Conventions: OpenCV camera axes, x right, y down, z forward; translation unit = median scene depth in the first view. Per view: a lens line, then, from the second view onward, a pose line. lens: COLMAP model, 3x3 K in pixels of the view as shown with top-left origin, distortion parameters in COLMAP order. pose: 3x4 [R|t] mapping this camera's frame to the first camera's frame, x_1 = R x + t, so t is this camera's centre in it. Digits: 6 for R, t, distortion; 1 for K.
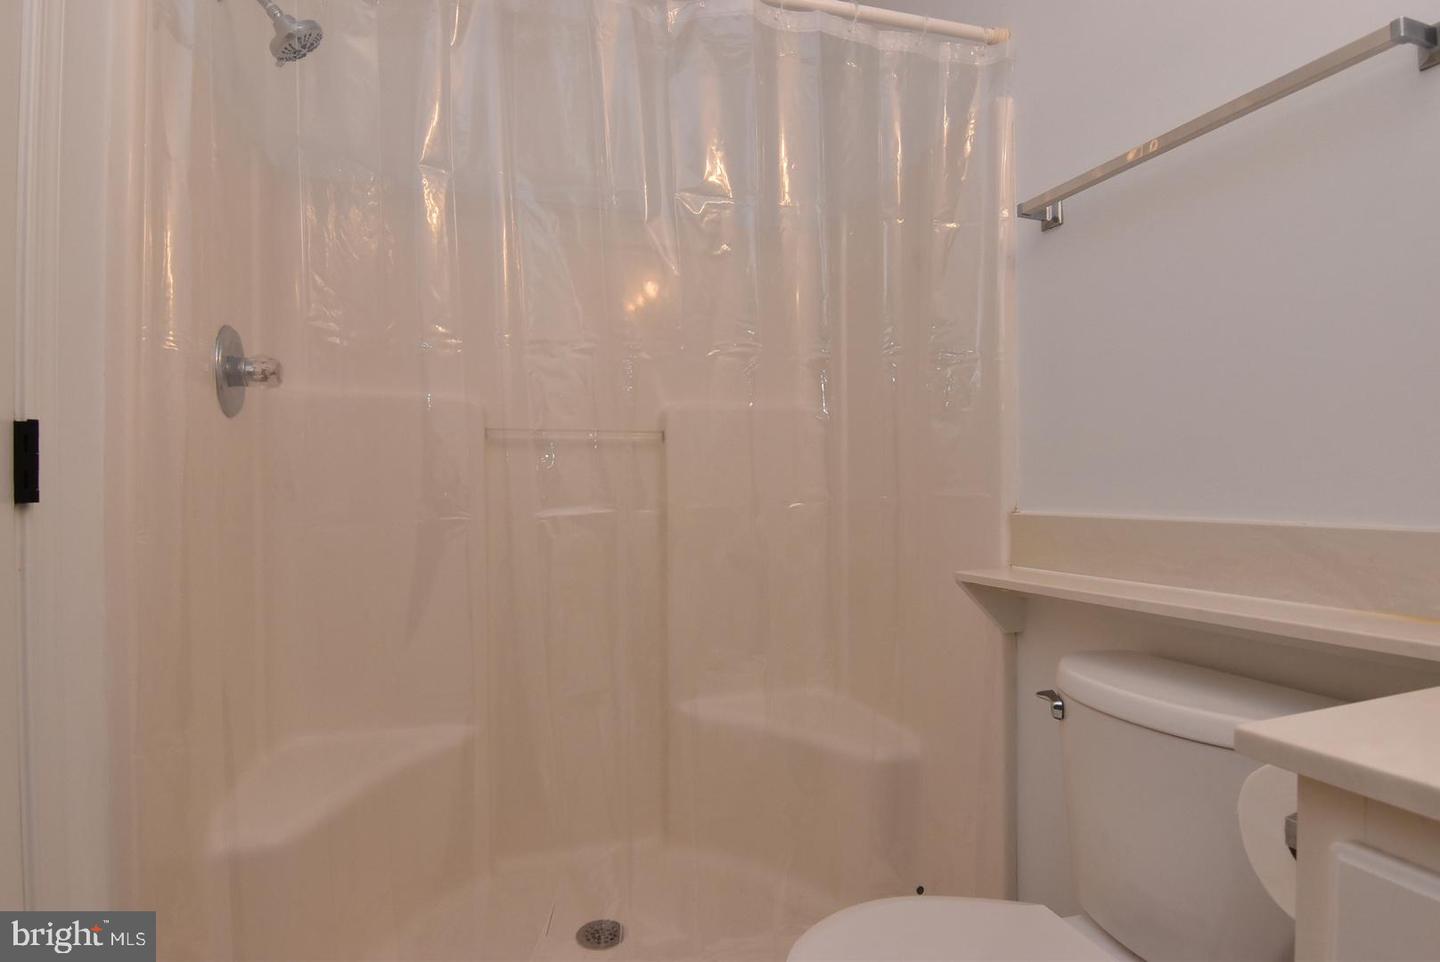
lens RADIAL K [[765.5, 0, 725.9], [0, 765.5, 478.2], [0, 0, 1]] dist [0.001486, -0.017978]
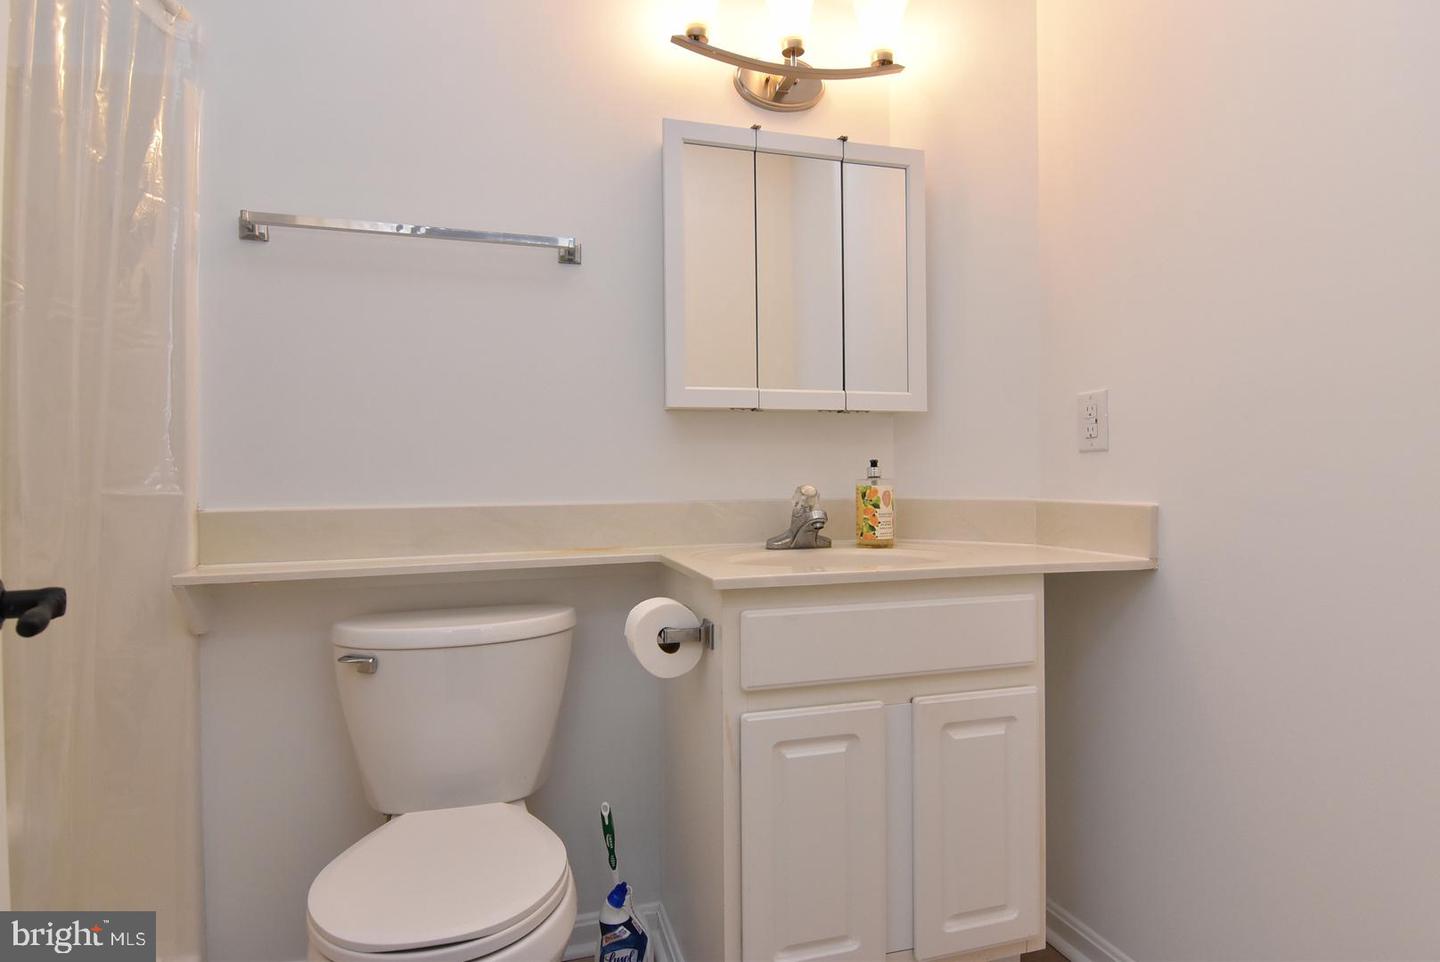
lens RADIAL K [[765.5, 0, 725.9], [0, 765.5, 478.2], [0, 0, 1]] dist [0.001486, -0.017978]
pose [[0.037007, 0.005192, 0.999302, -0.579369], [-0.001345, 0.999986, -0.005146, 0.006545], [-0.999314, -0.001154, 0.037013, 0.291846]]
